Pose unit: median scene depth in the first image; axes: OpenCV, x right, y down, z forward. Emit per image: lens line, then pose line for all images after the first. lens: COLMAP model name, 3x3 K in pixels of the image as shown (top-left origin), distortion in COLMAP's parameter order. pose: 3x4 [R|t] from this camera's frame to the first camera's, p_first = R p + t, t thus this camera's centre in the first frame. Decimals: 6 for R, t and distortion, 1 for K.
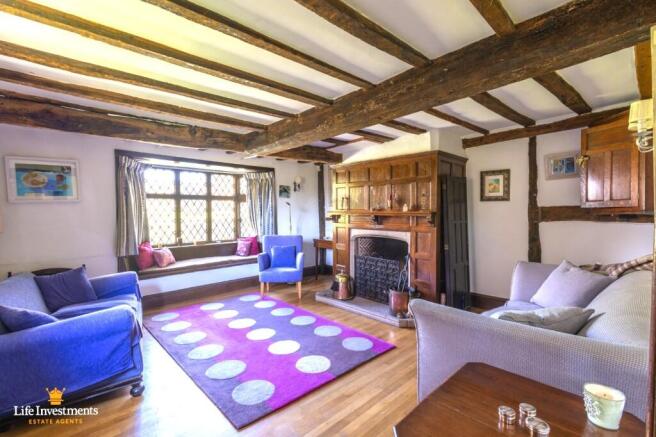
lens RADIAL K [[309.5, 0, 326.7], [0, 309.5, 217.7], [0, 0, 1]] dist [0.008855, 0.000075]
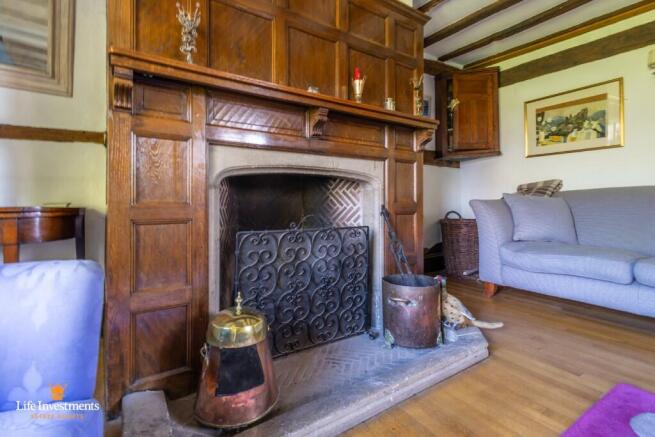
lens RADIAL K [[309.0, 0, 325.3], [0, 309.0, 201.4], [0, 0, 1]] dist [0.008855, 0.000075]
pose [[0.167220, 0.001618, 0.985918, -0.212767], [0.031656, 0.999474, -0.007010, 0.108865], [-0.985411, 0.032383, 0.167080, 0.998869]]
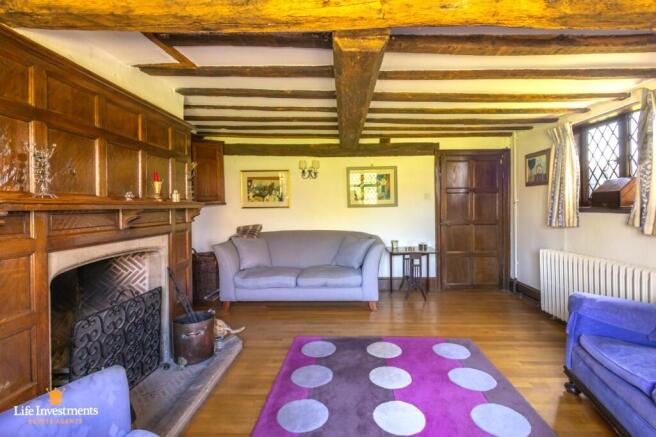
lens RADIAL K [[309.5, 0, 337.2], [0, 309.5, 207.1], [0, 0, 1]] dist [0.008855, 0.000075]
pose [[-0.703873, 0.005640, 0.710304, -0.429370], [0.030449, 0.999289, 0.022238, -0.013057], [-0.709673, 0.037281, -0.703544, 1.189190]]
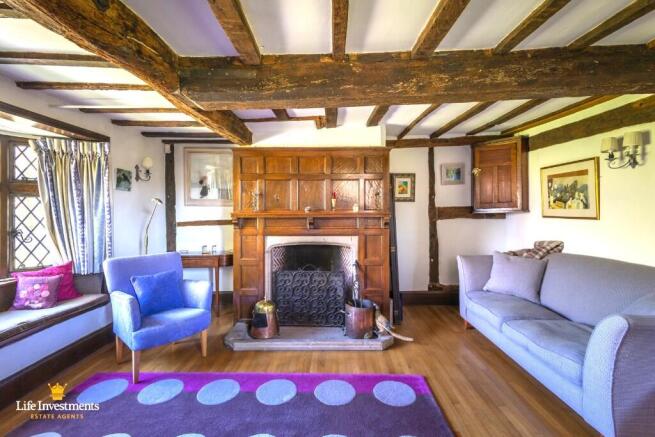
lens RADIAL K [[309.0, 0, 327.7], [0, 309.0, 208.9], [0, 0, 1]] dist [0.008855, 0.000075]
pose [[0.690340, -0.000315, 0.723485, -0.410990], [0.022215, 0.999538, -0.020763, -0.013100], [-0.723144, 0.030405, 0.690028, 0.449679]]
